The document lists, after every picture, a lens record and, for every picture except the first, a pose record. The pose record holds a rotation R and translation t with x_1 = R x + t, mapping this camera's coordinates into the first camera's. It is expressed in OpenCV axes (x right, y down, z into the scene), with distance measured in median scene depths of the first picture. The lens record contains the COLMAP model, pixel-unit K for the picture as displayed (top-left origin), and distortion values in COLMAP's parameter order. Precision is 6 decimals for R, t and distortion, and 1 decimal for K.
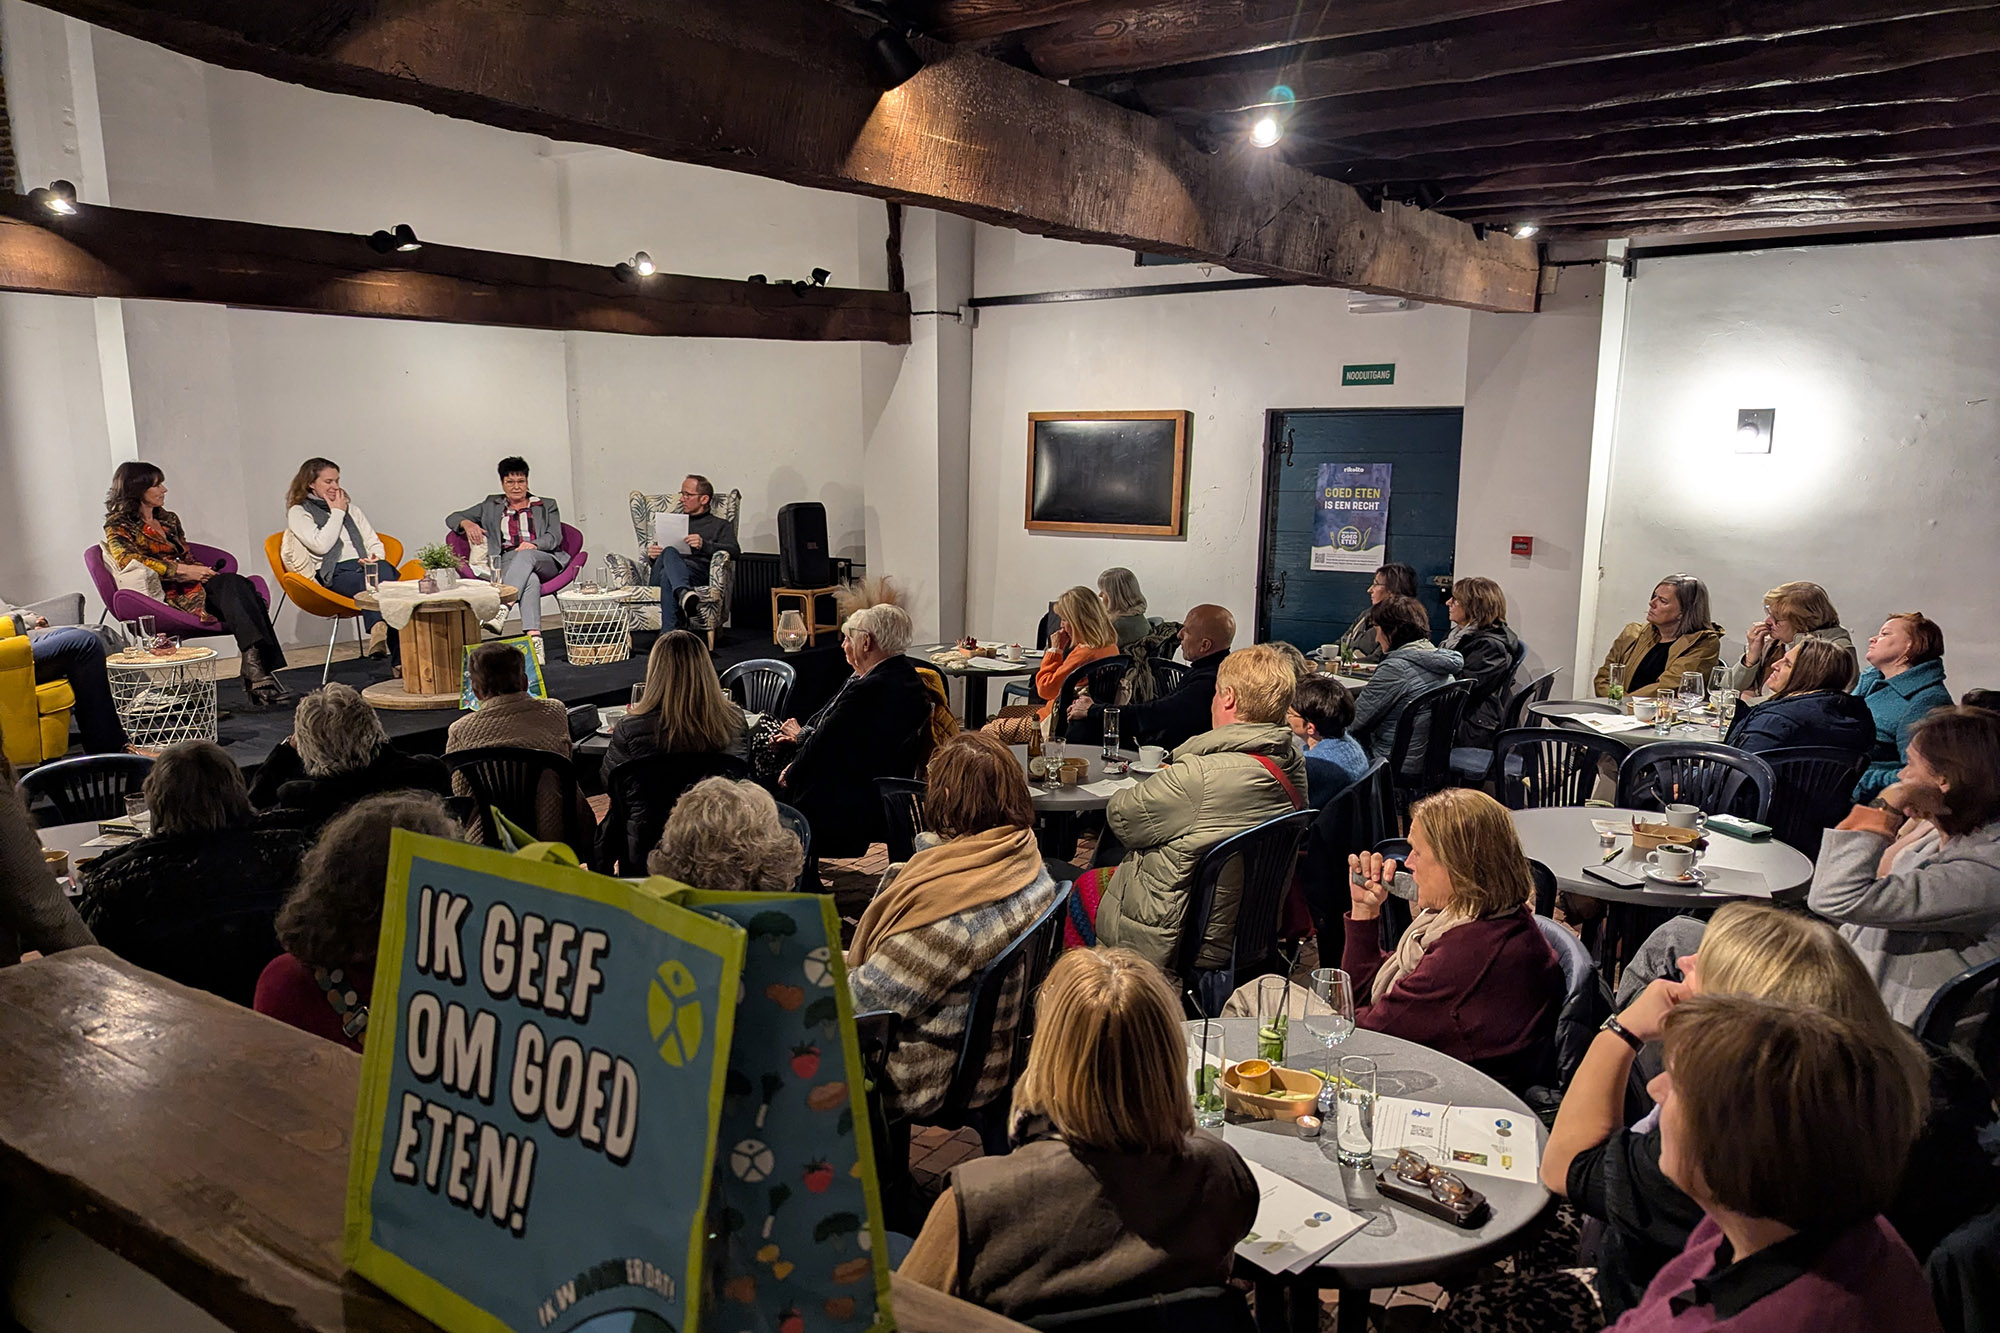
lens RADIAL K [[1361.3, 0, 1000.0], [0, 1361.3, 666.5], [0, 0, 1]] dist [0.003985, 0.000585]
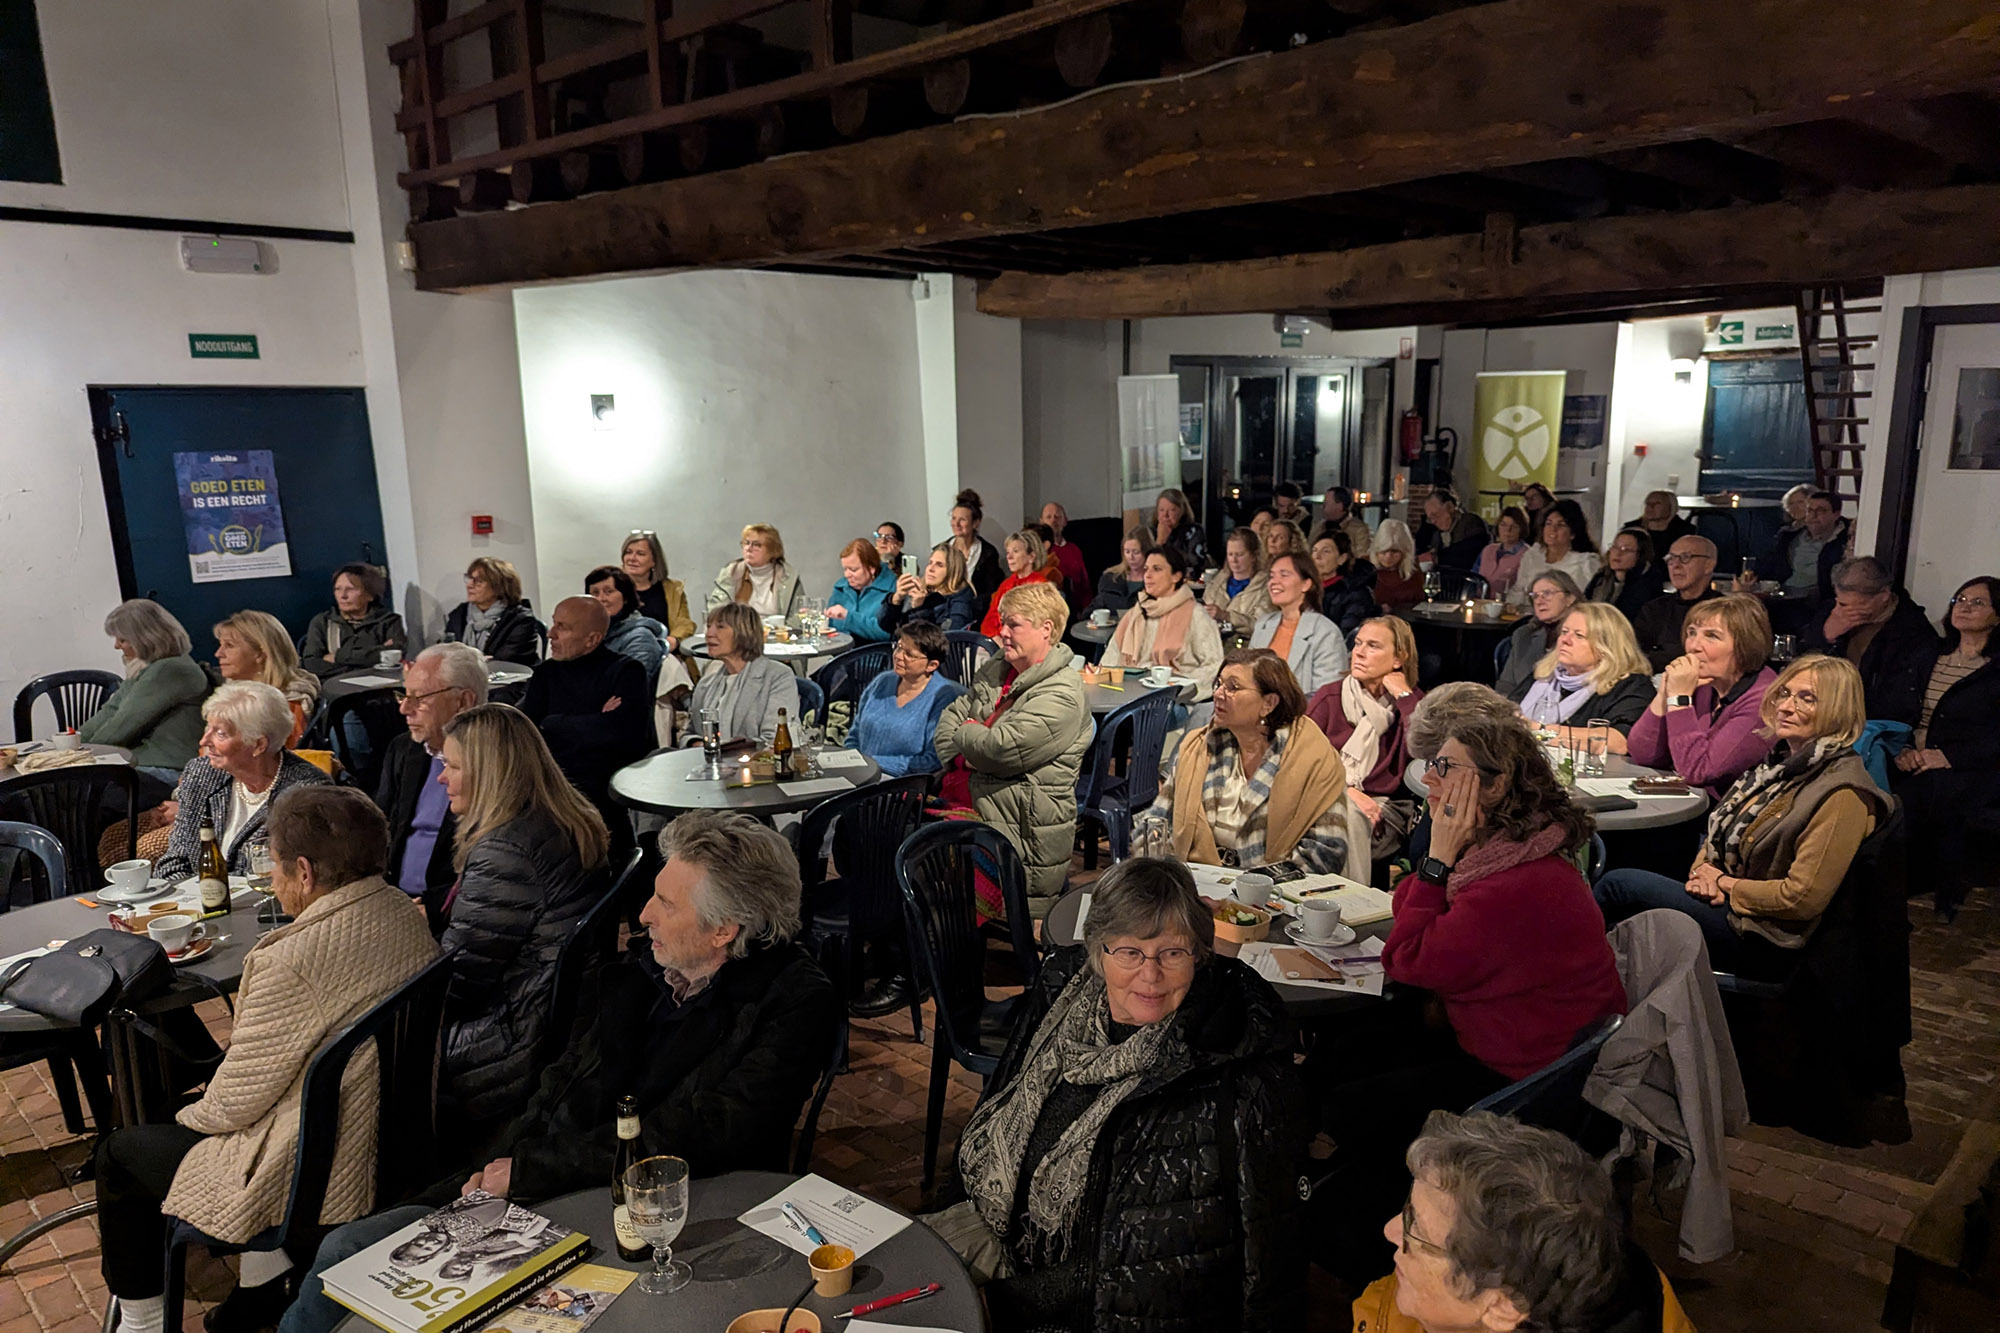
lens RADIAL K [[1361.3, 0, 1000.0], [0, 1361.3, 666.5], [0, 0, 1]] dist [0.003985, 0.000585]
pose [[0.225387, -0.175665, 0.958302, -0.465466], [0.172333, 0.975289, 0.138247, -0.053311], [-0.958907, 0.133988, 0.250091, 0.347669]]
